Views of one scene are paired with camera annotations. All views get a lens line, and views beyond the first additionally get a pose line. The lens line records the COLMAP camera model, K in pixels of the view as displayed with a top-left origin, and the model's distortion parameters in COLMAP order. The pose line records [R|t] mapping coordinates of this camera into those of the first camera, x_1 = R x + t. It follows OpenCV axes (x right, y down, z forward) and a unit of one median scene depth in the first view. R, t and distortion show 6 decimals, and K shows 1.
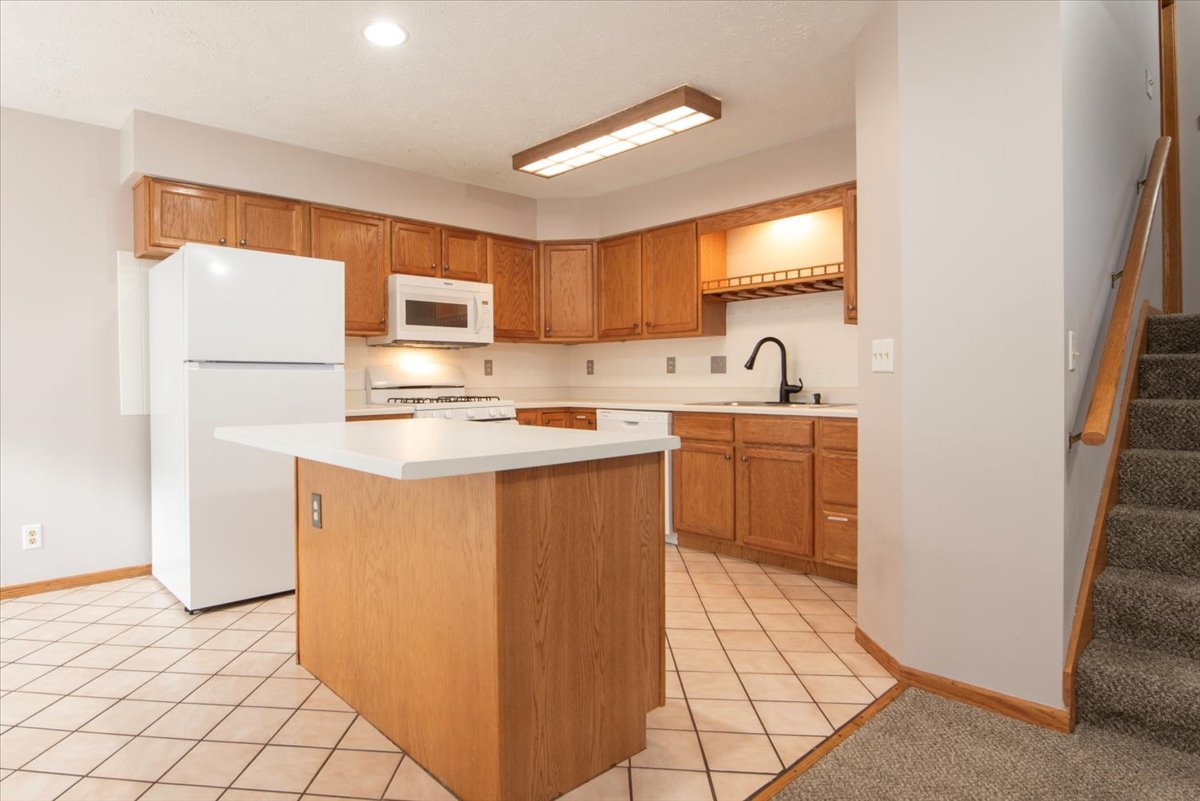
lens RADIAL K [[658.8, 0, 515.5], [0, 658.8, 384.7], [0, 0, 1]] dist [-0.019544, -0.000285]
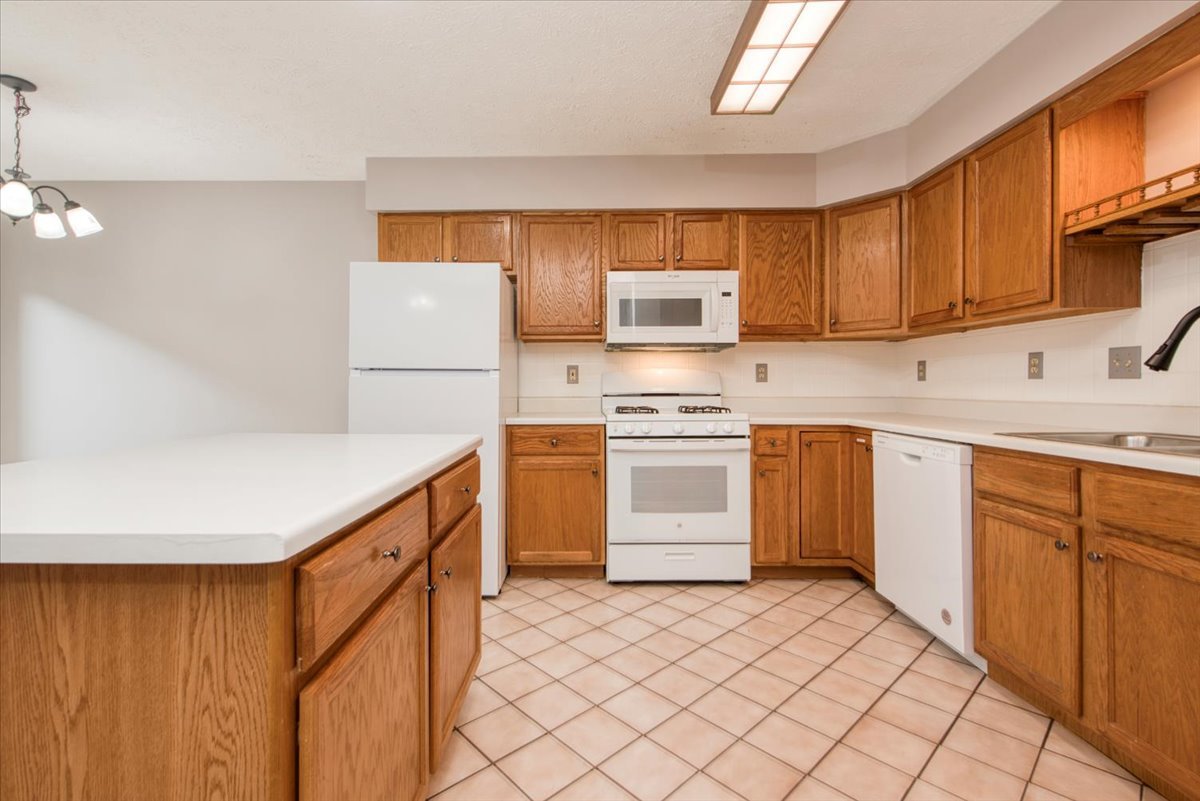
lens RADIAL K [[540.5, 0, 584.5], [0, 540.5, 388.3], [0, 0, 1]] dist [0.002815, 0.000030]
pose [[0.757186, 0.008625, -0.653142, 0.273444], [-0.009420, 0.999953, 0.002284, -0.006479], [0.653131, 0.004423, 0.757232, 0.386007]]
